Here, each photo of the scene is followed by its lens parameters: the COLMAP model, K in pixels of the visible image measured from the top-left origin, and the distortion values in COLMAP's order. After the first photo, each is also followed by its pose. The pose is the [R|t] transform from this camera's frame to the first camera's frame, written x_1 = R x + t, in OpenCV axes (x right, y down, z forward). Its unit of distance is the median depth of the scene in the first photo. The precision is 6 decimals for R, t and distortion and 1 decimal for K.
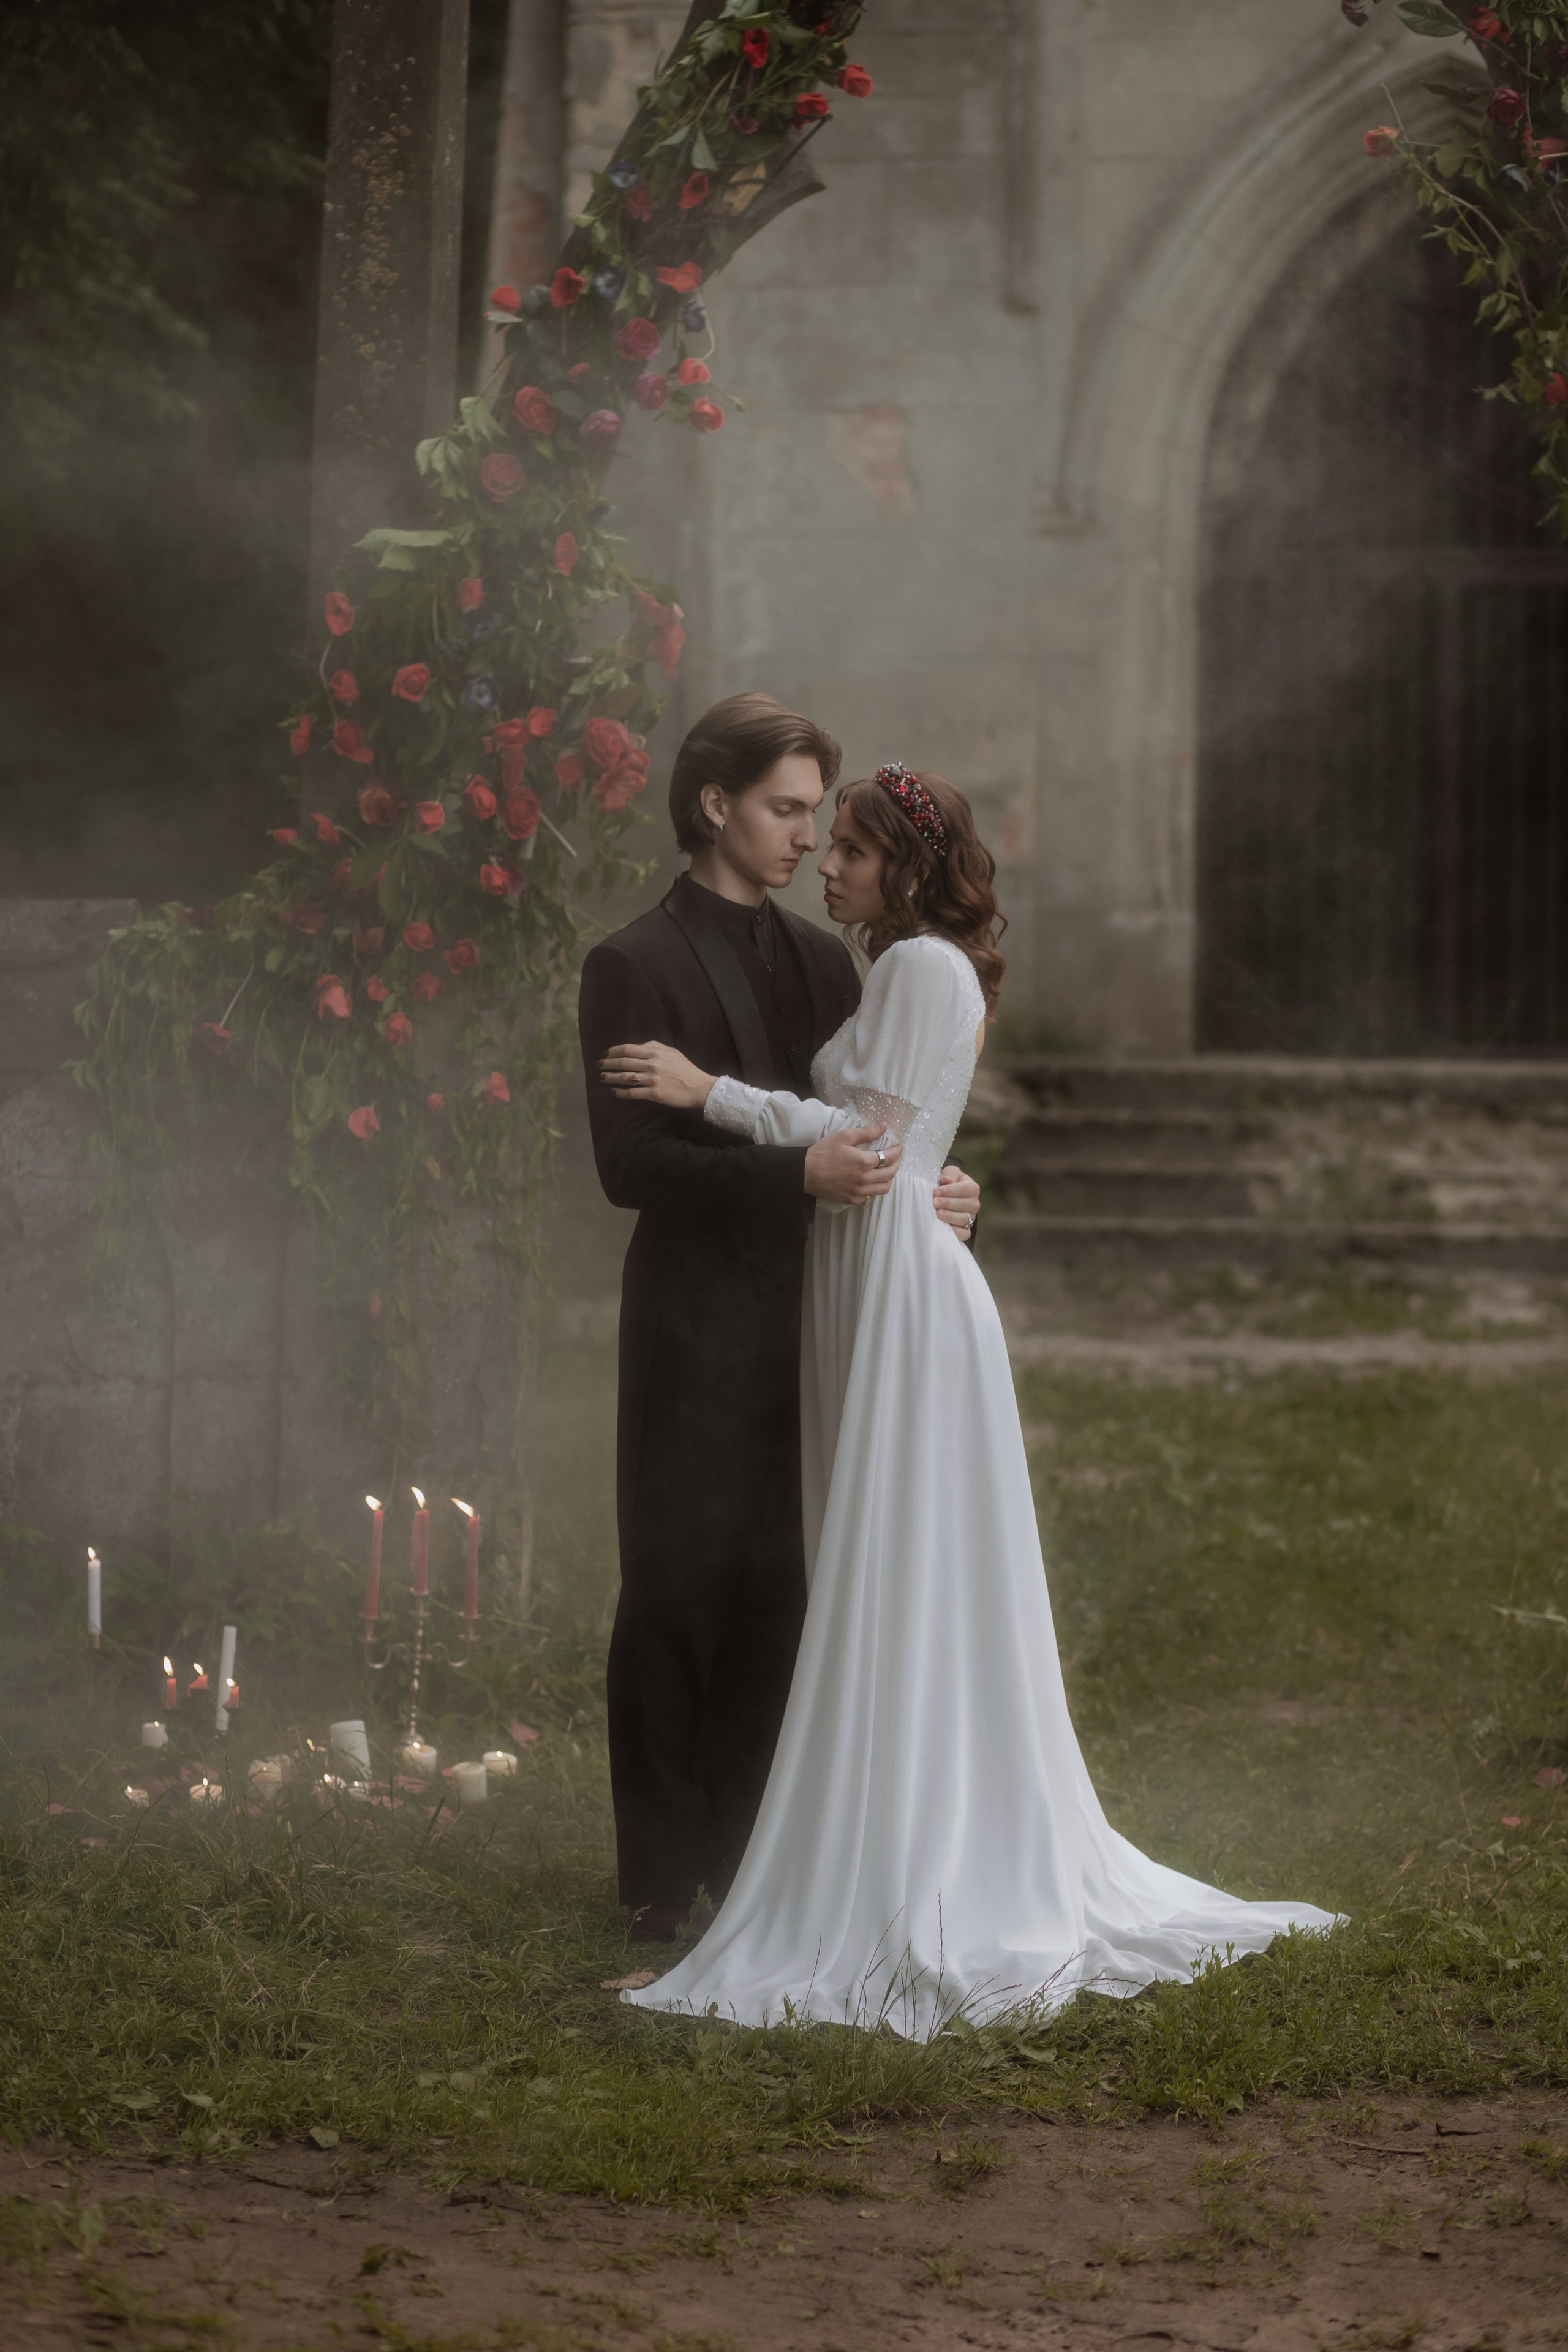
lens RADIAL K [[5668.4, 0, 708.1], [0, 5668.4, 1106.0], [0, 0, 1]] dist [-0.112675, 0.000000]
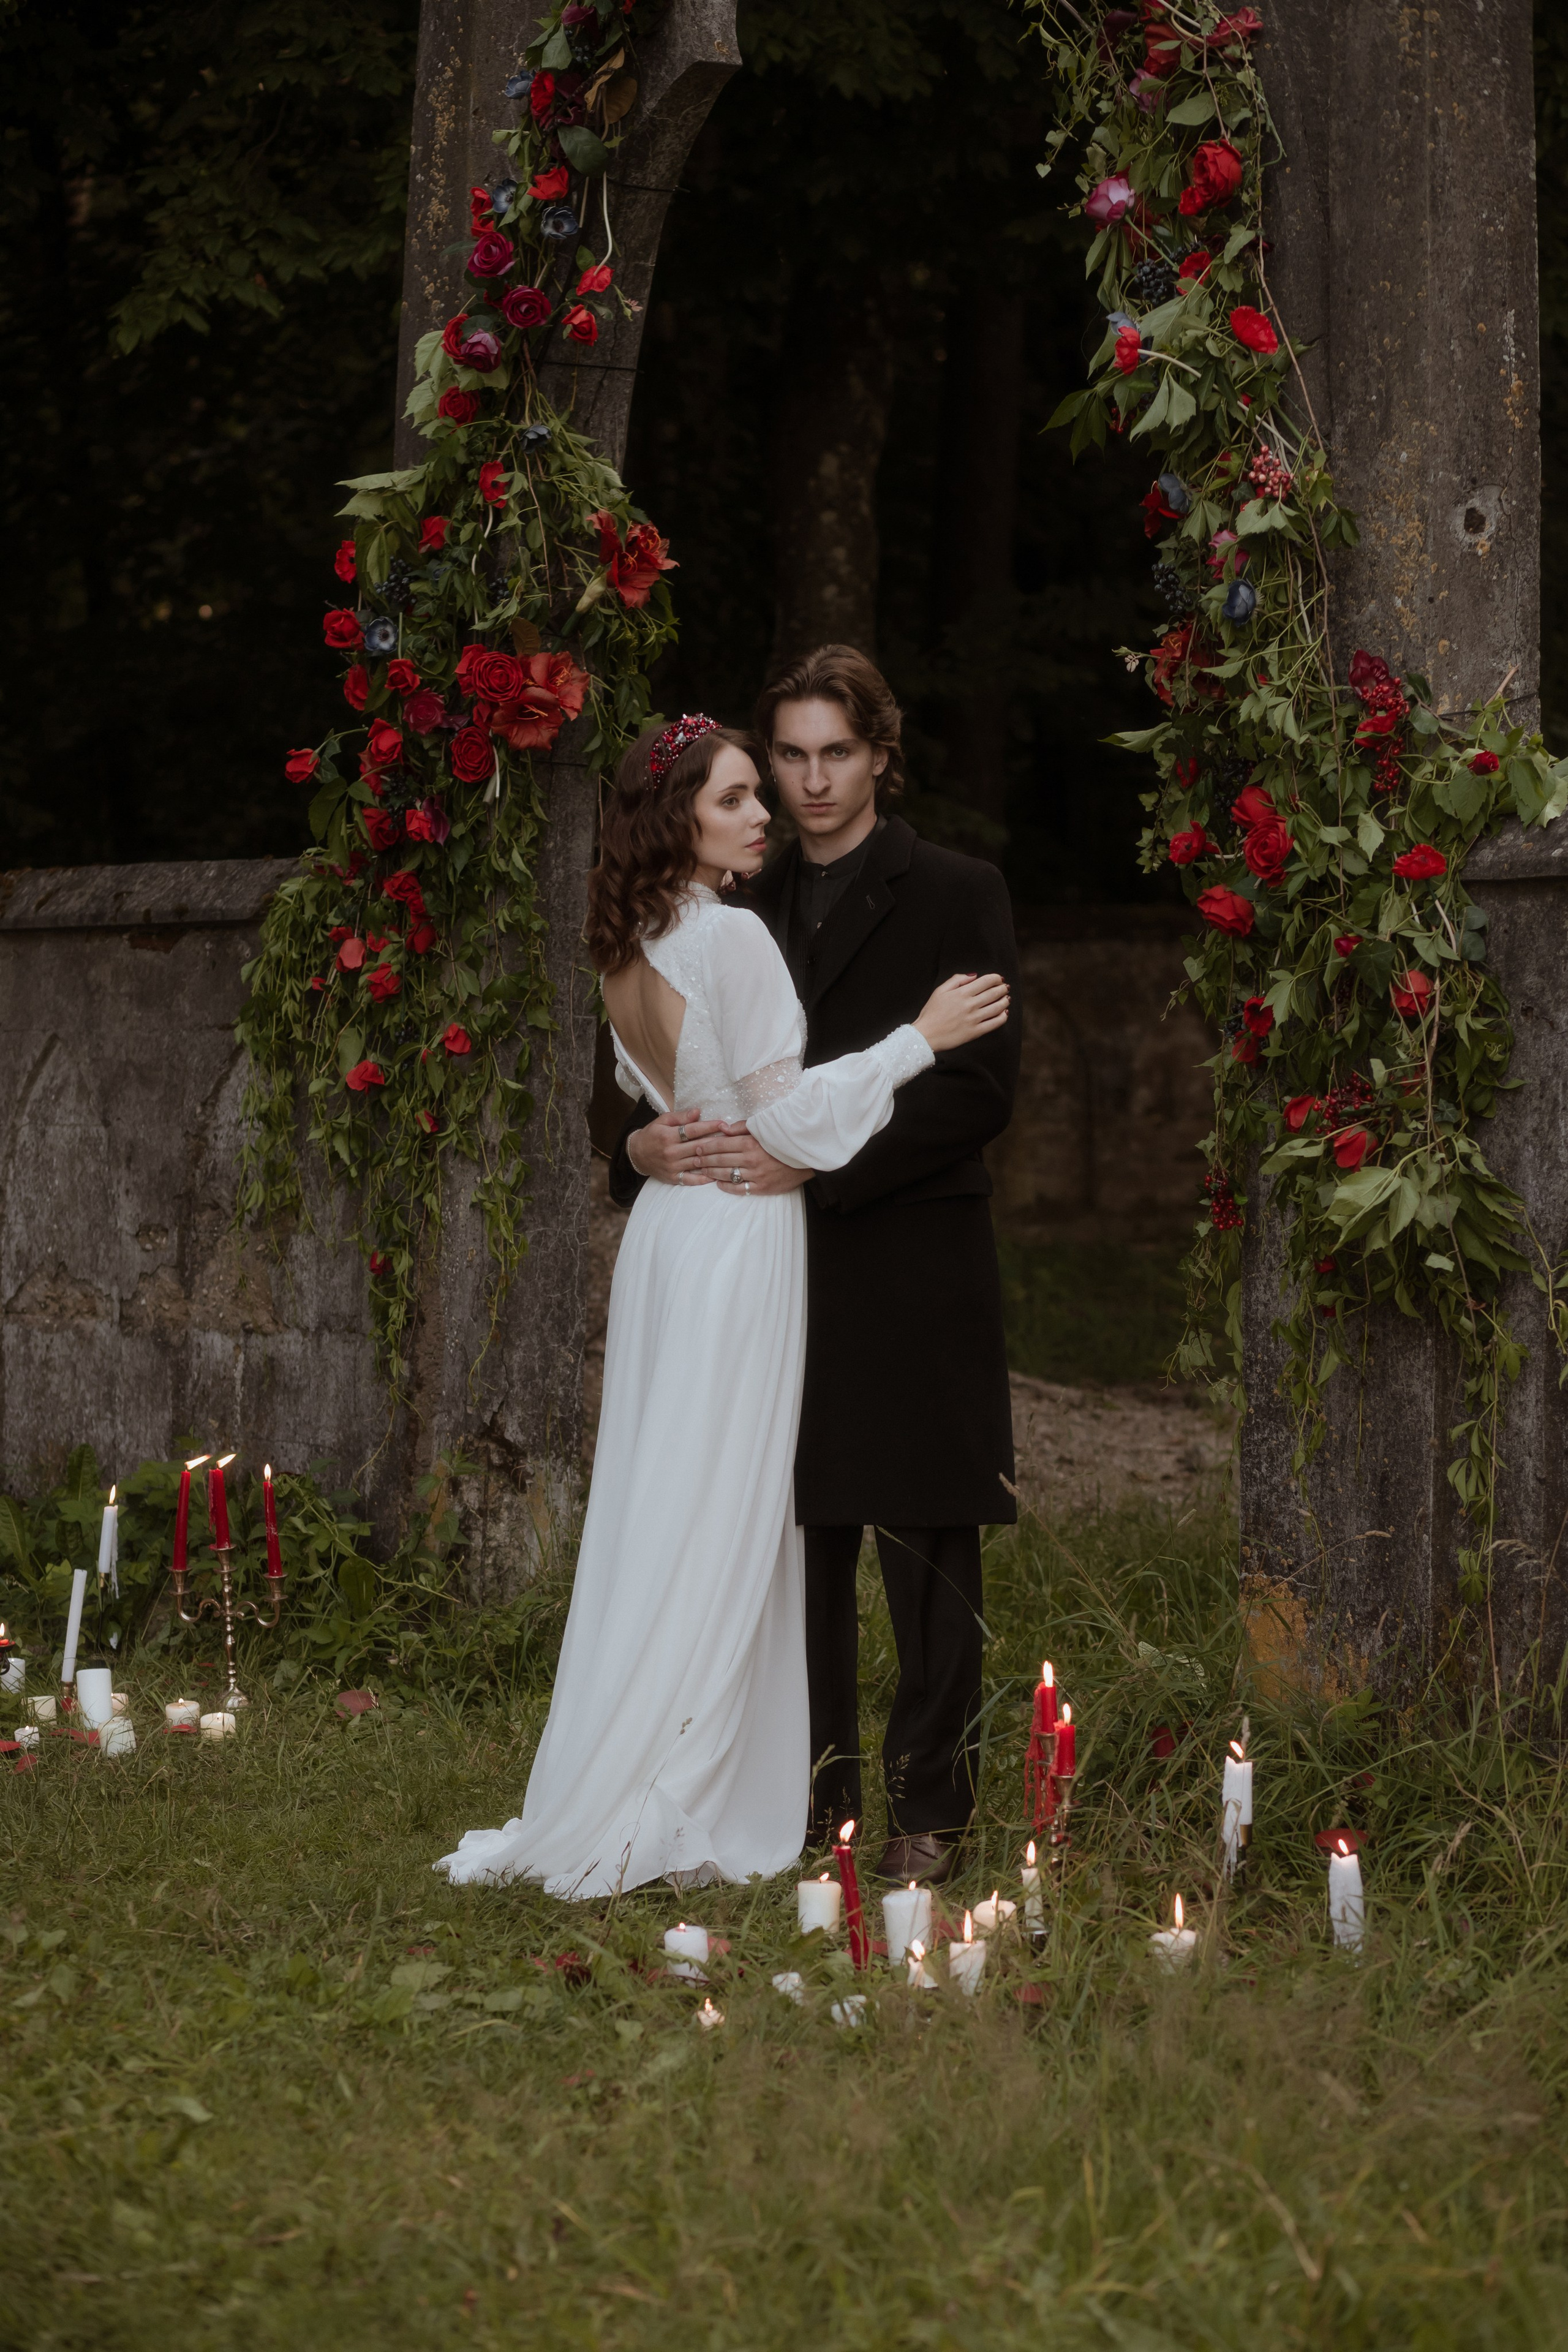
lens RADIAL K [[5668.4, 0, 785.7], [0, 5668.4, 1168.5], [0, 0, 1]] dist [-0.112675, 0.000000]
pose [[0.715943, 0.008147, -0.698112, 0.681901], [0.002034, 0.999903, 0.013755, 0.005686], [0.698156, -0.011268, 0.715857, 0.343144]]
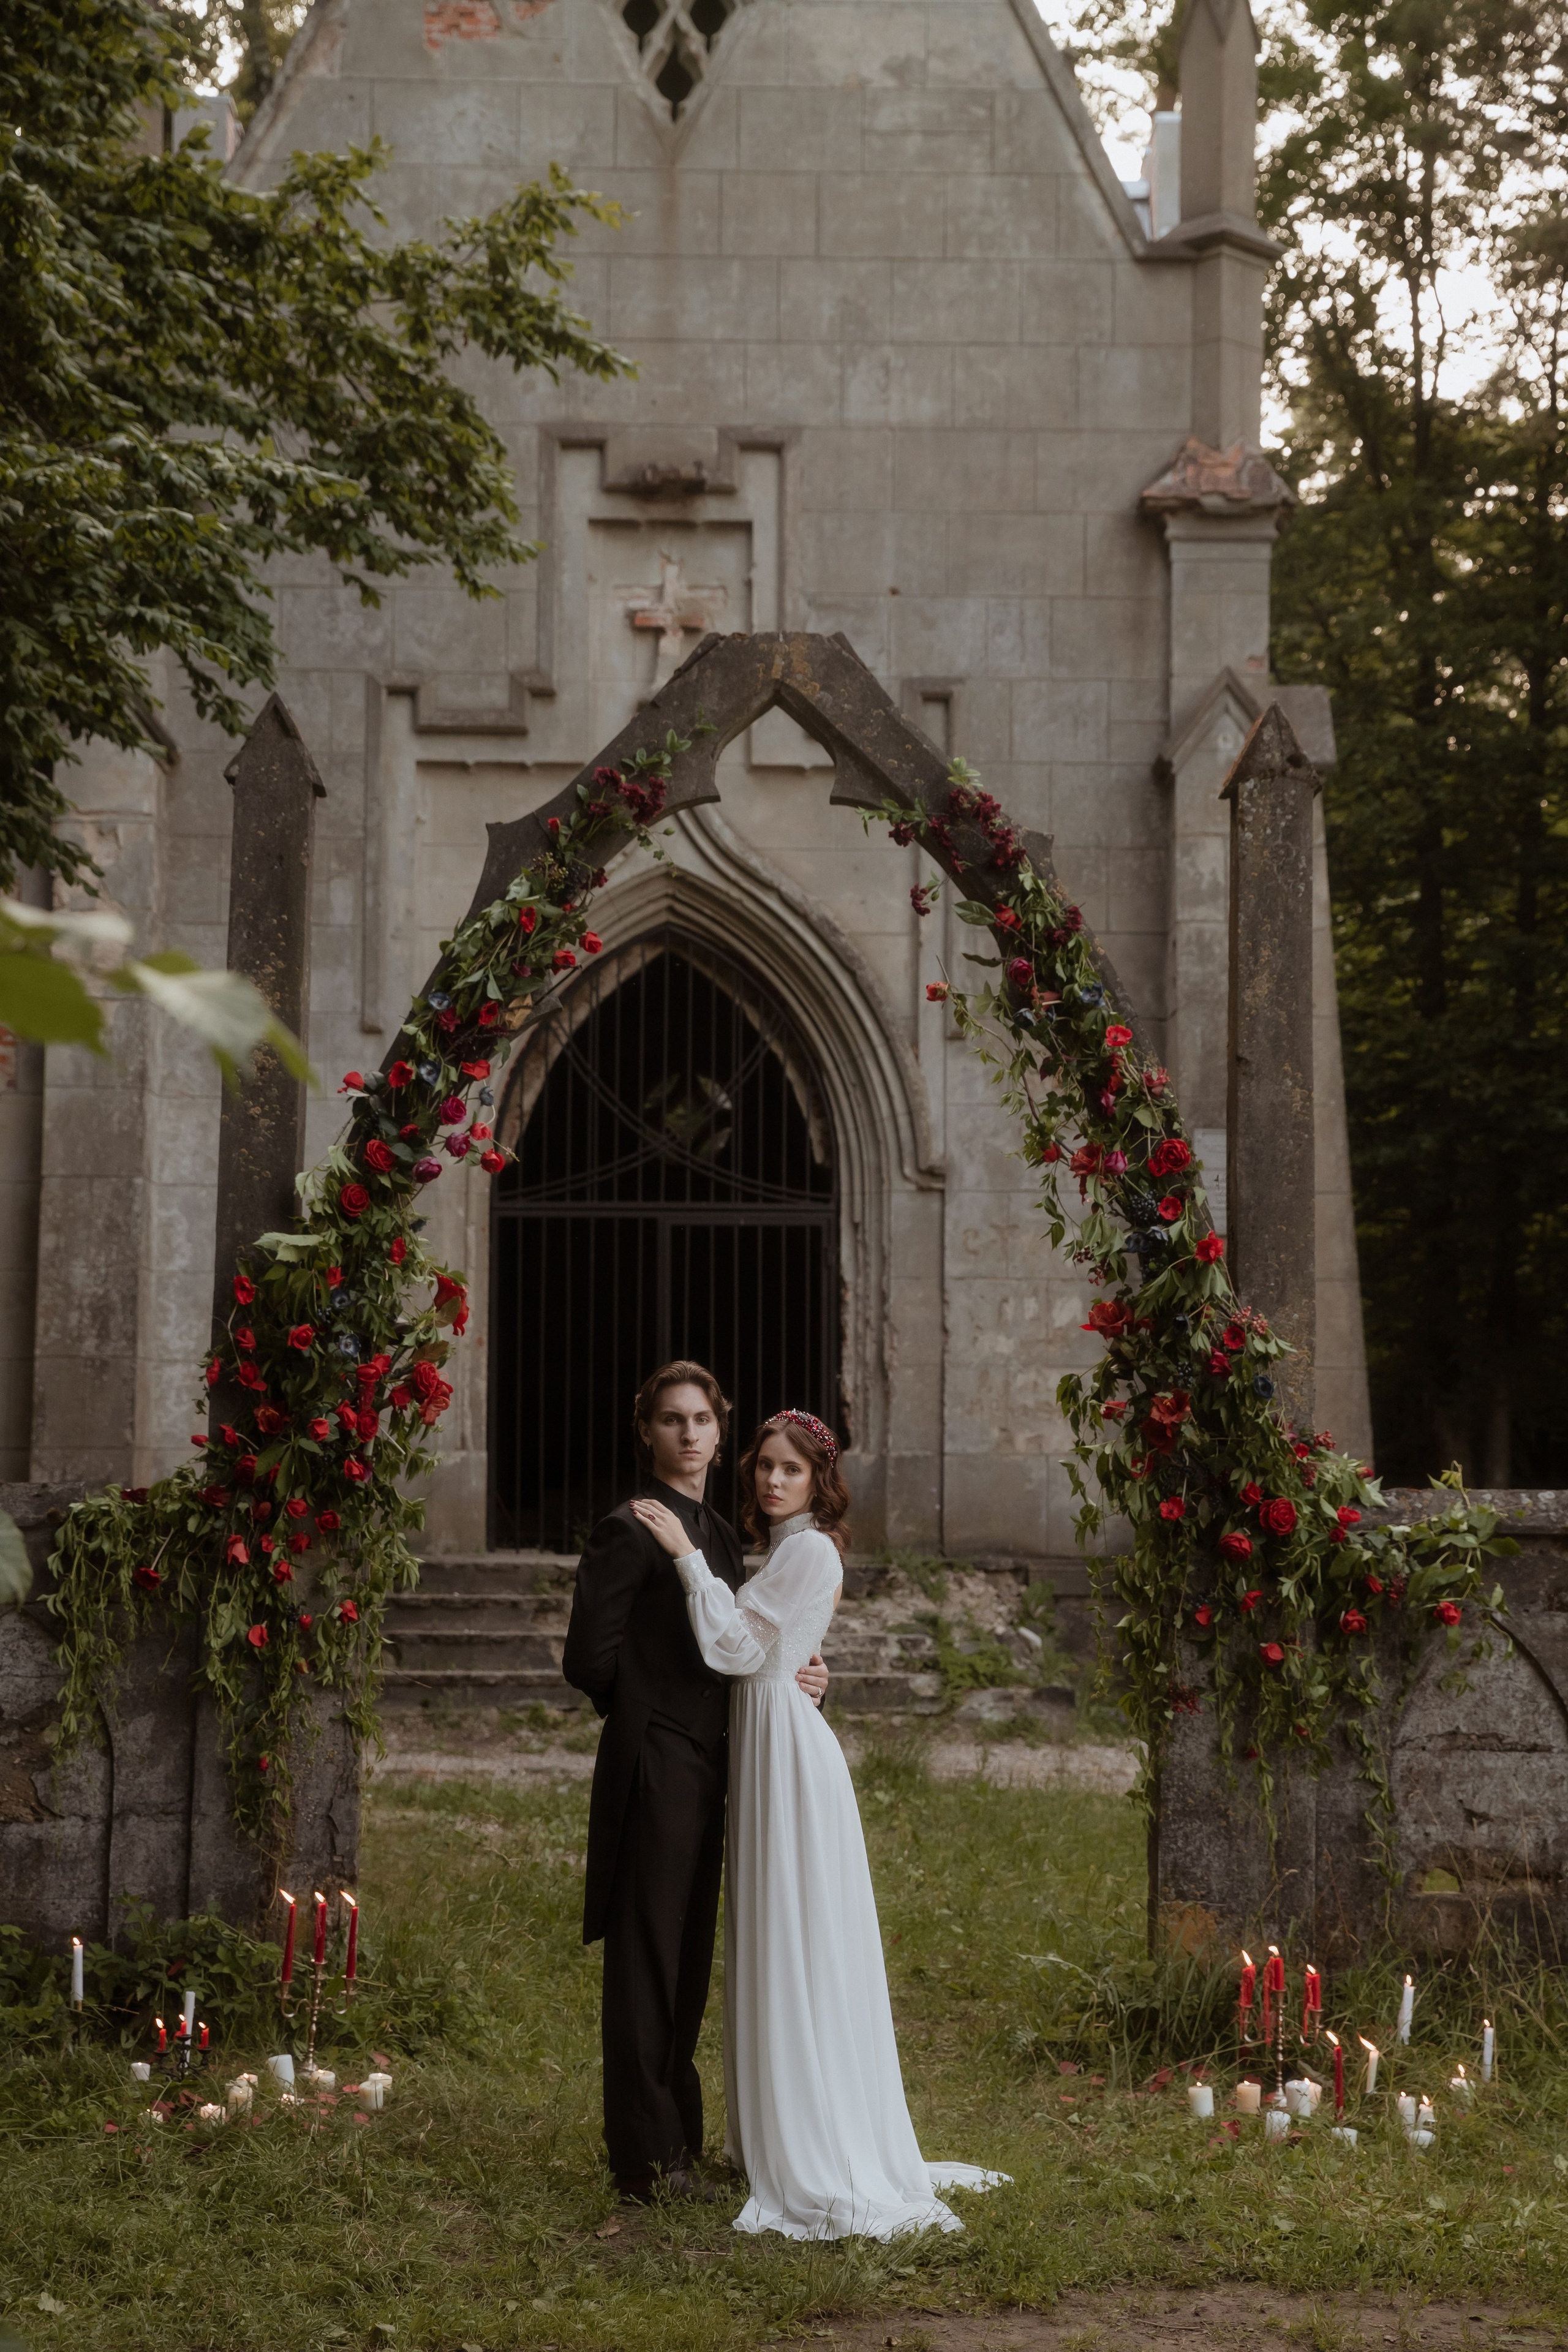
lens RADIAL K [[4068.7, 0, 756.9], [0, 4068.7, 1191.0], [0, 0, 1]] dist [0.216489, 0.000000]
pose [[0.980447, 0.011680, 0.196435, -0.143907], [0.006476, 0.995781, -0.091532, -0.013983], [-0.196676, 0.091014, 0.976235, -0.073615]]
